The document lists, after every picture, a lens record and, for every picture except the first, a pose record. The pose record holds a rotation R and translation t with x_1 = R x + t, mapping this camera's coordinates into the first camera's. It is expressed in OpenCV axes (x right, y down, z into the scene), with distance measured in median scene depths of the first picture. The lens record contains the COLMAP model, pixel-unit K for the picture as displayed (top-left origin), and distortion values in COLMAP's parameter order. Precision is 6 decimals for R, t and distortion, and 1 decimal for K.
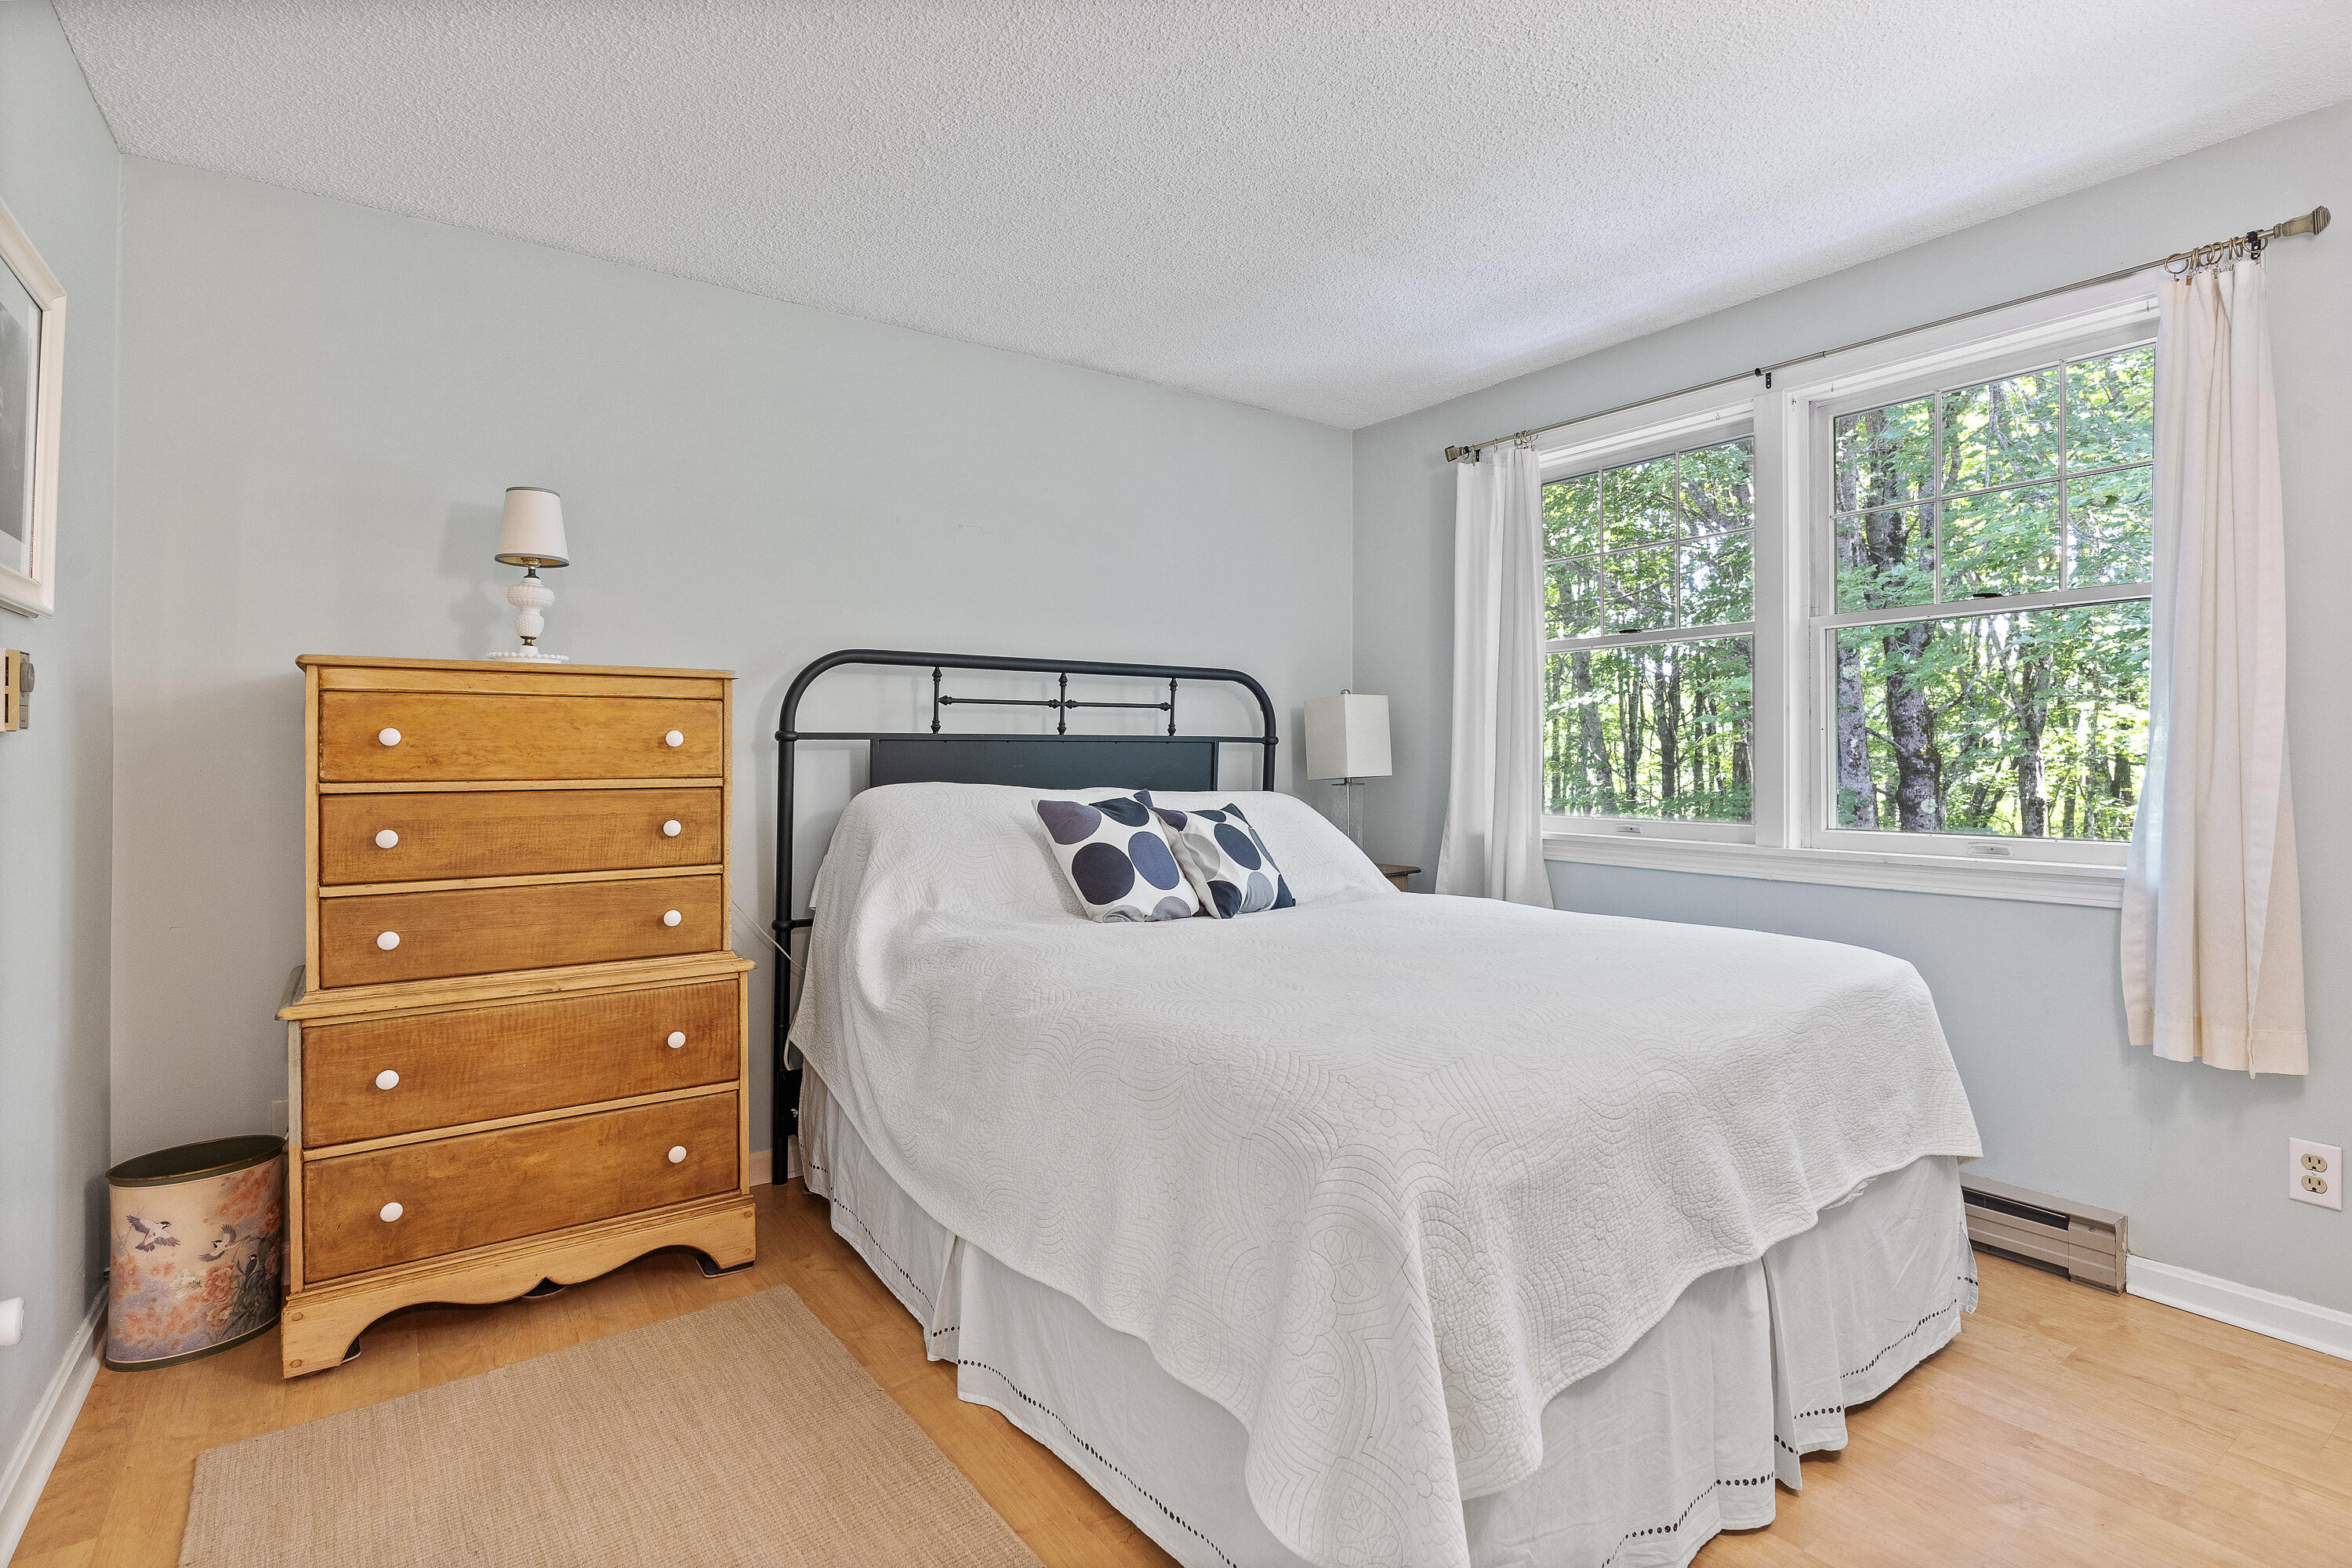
lens RADIAL K [[1151.6, 0, 1179.5], [0, 1151.6, 754.2], [0, 0, 1]] dist [-0.004813, 0.001891]
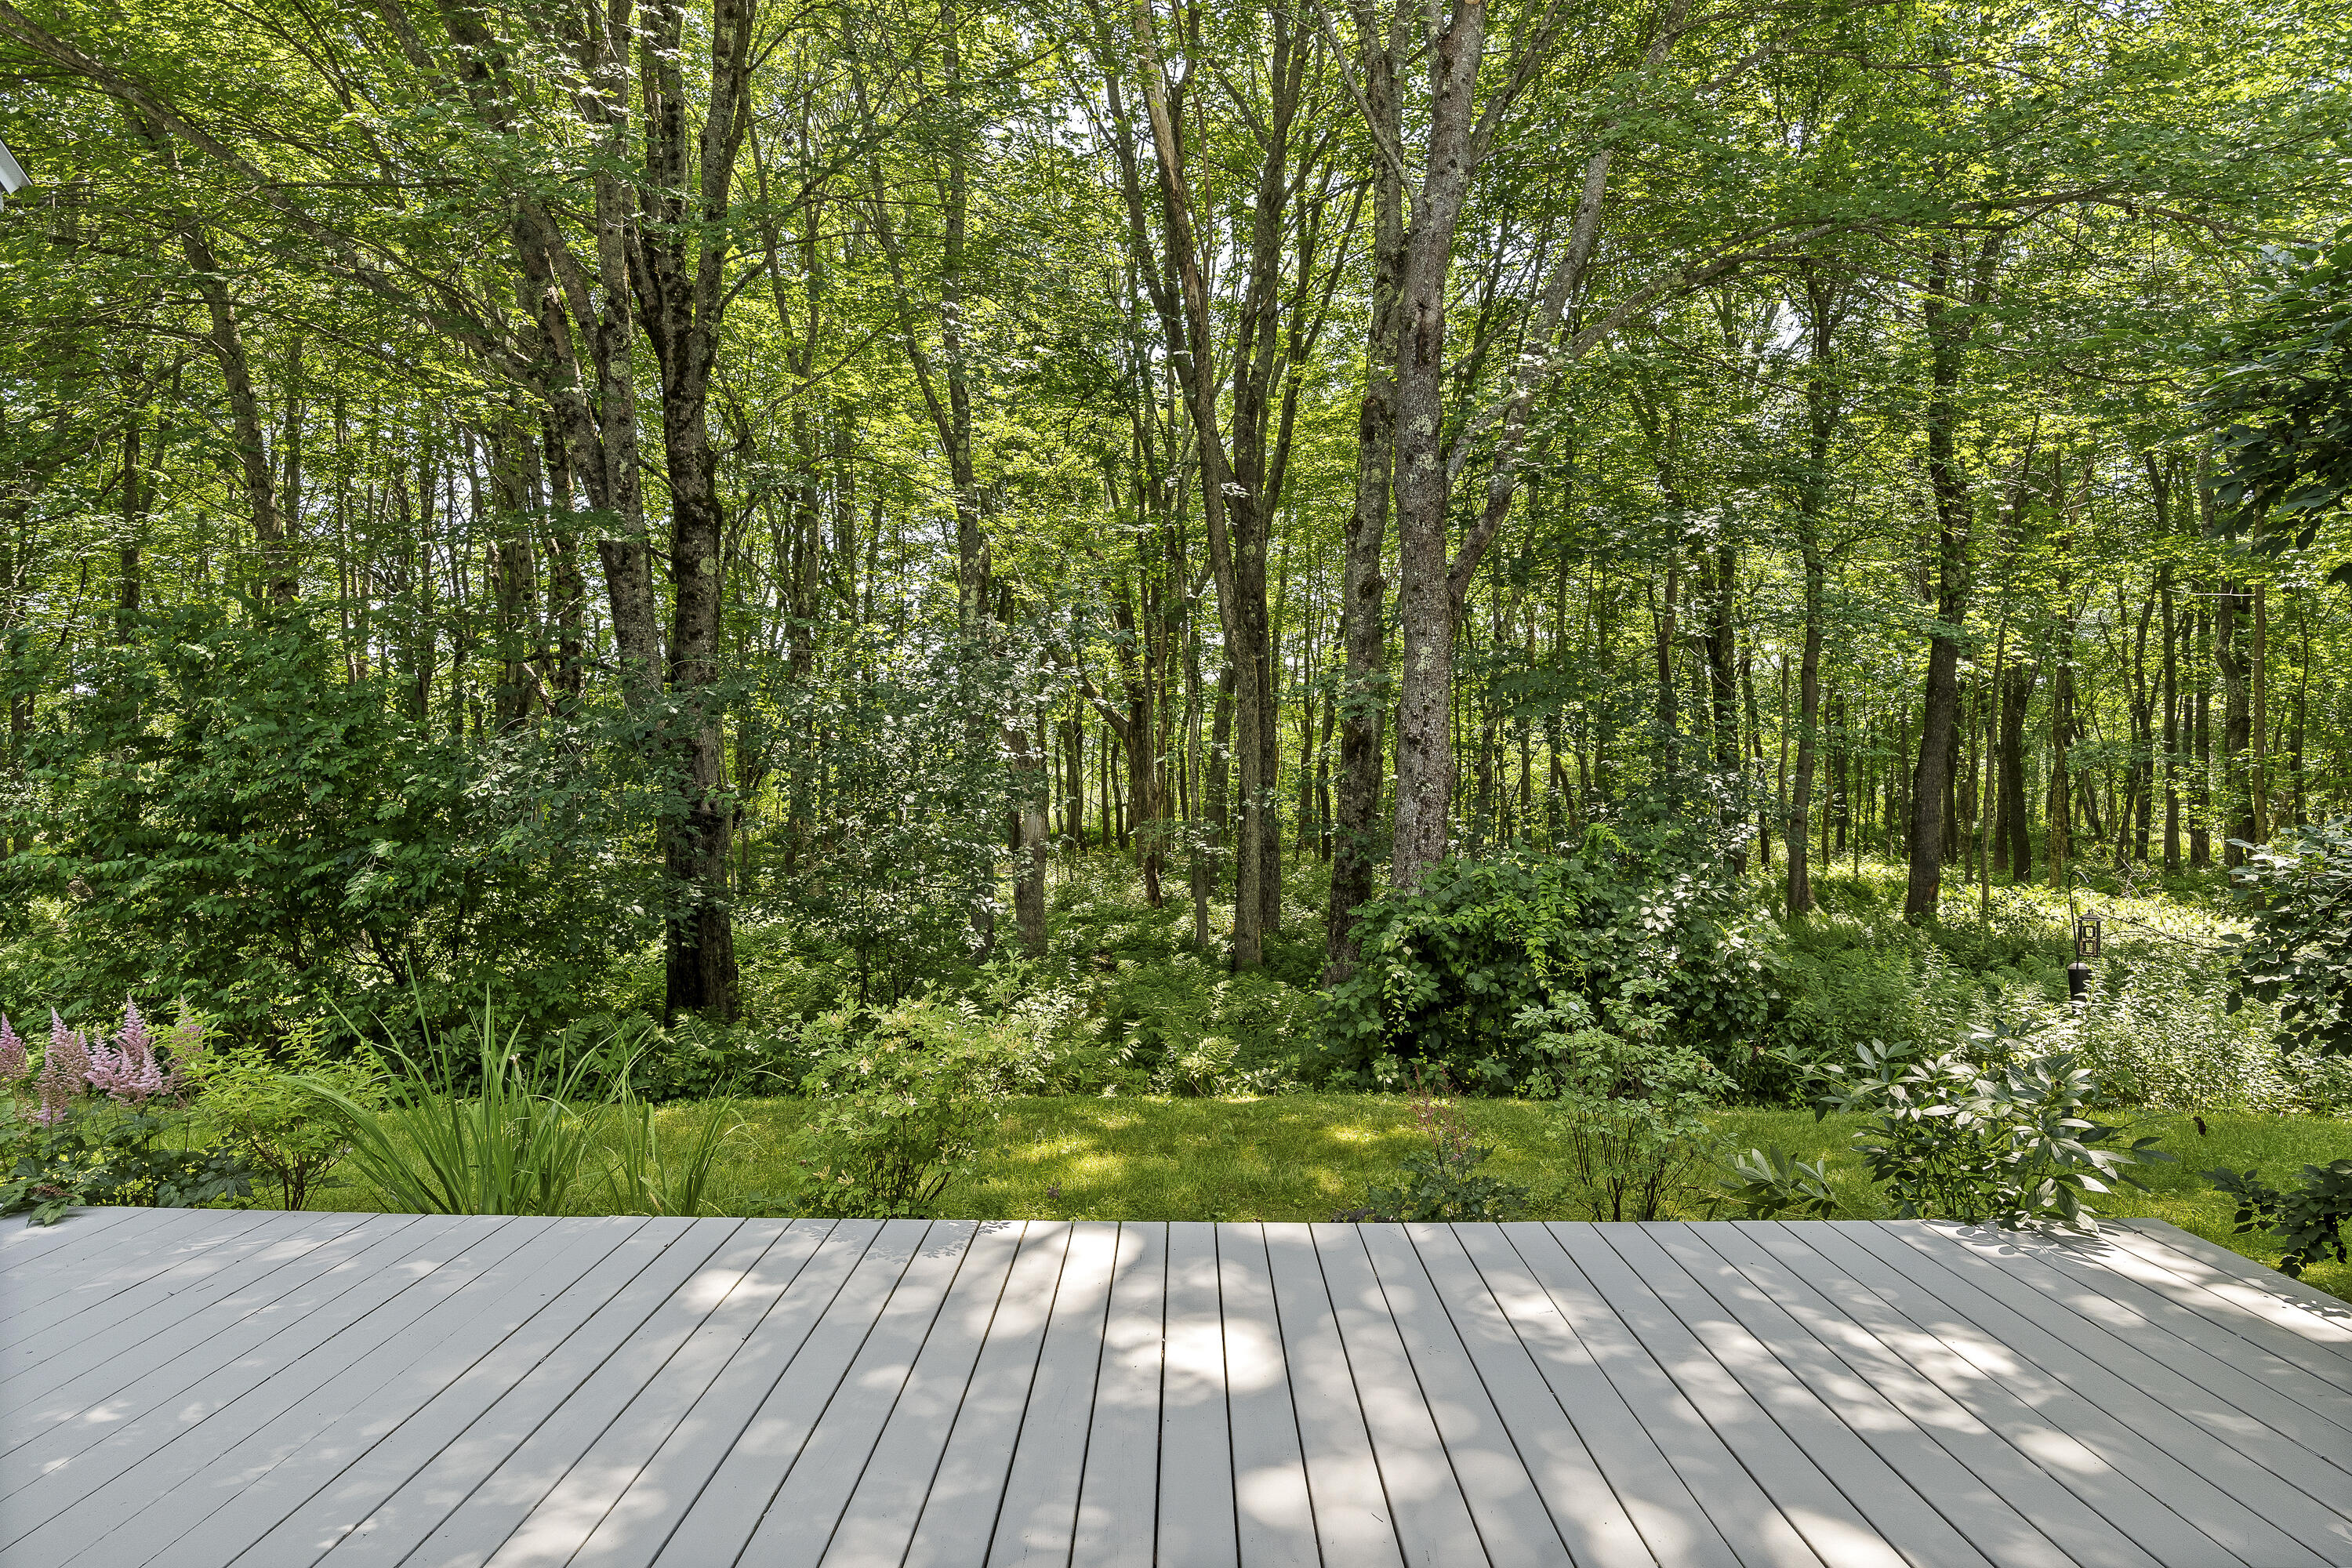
lens RADIAL K [[1251.5, 0, 1172.1], [0, 1251.5, 783.1], [0, 0, 1]] dist [-0.001510, -0.001004]
pose [[0.592776, 0.003052, 0.805362, 0.073628], [-0.006811, 0.999976, 0.001223, 0.122479], [-0.805339, -0.006210, 0.592783, 0.115677]]
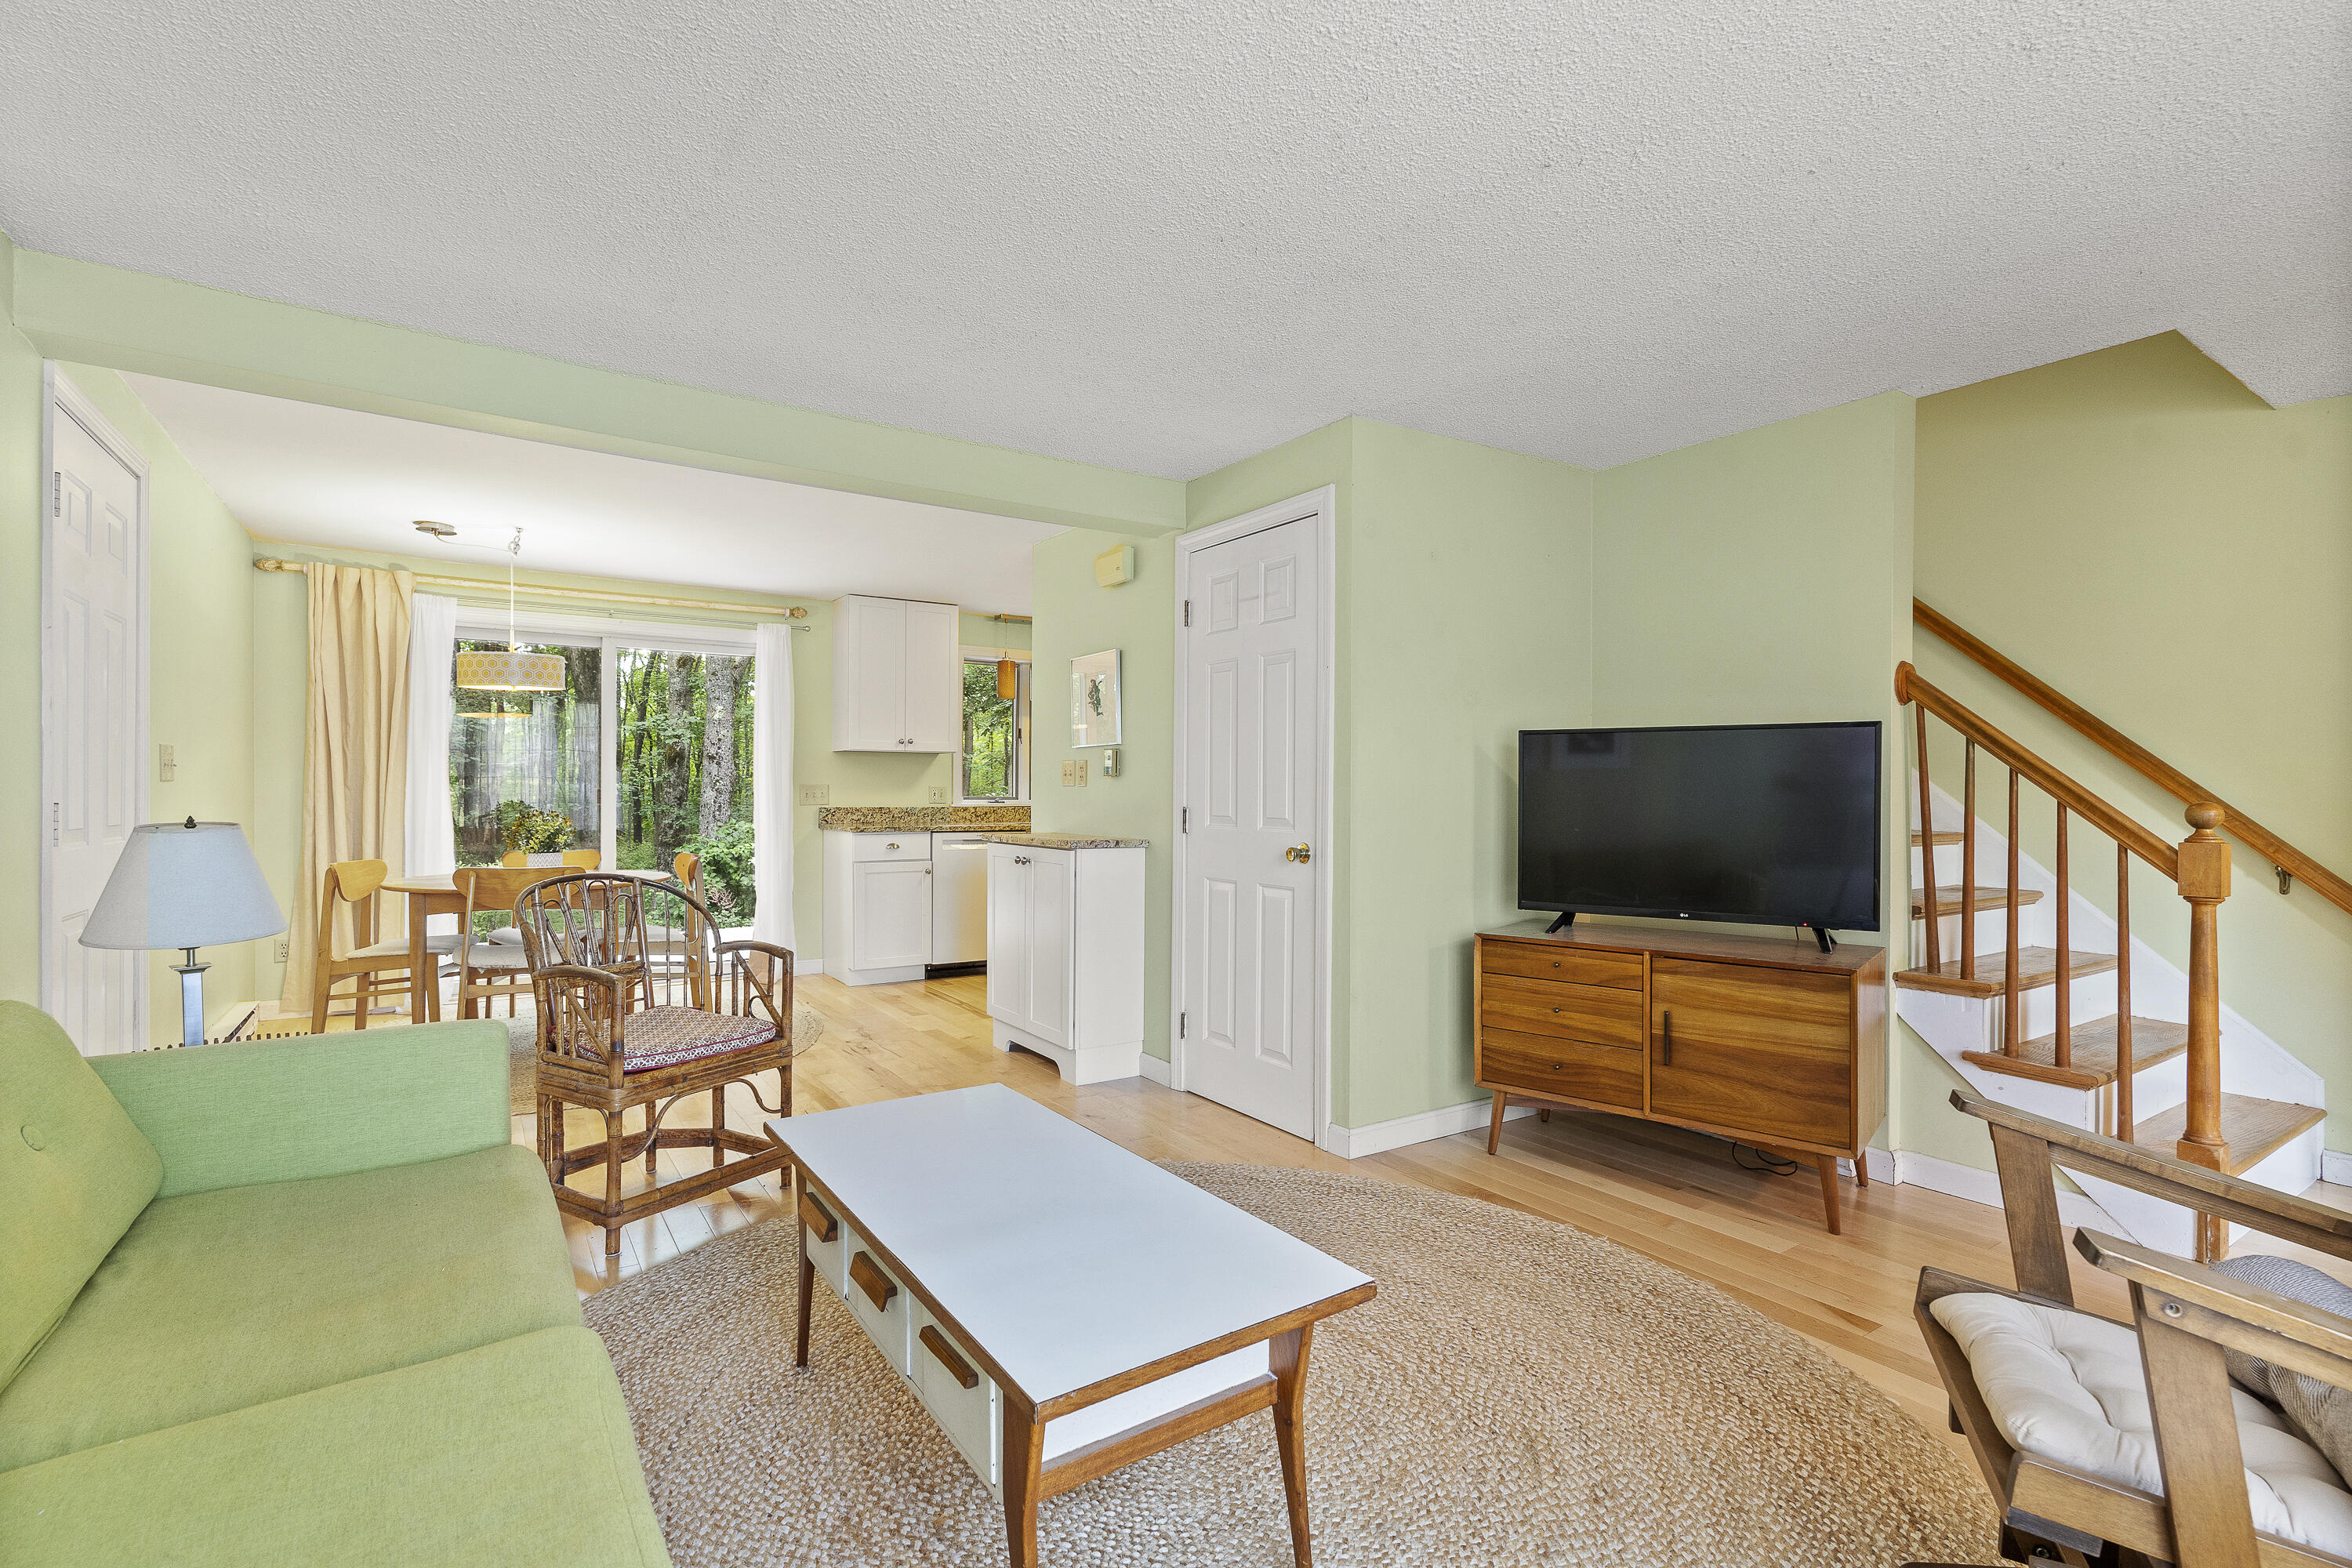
lens RADIAL K [[1074.8, 0, 1171.4], [0, 1074.8, 802.3], [0, 0, 1]] dist [-0.007085, 0.000314]
pose [[0.041028, -0.009475, 0.999113, -0.239309], [-0.012980, 0.999866, 0.010015, 0.126297], [-0.999074, -0.013380, 0.040899, -0.034684]]
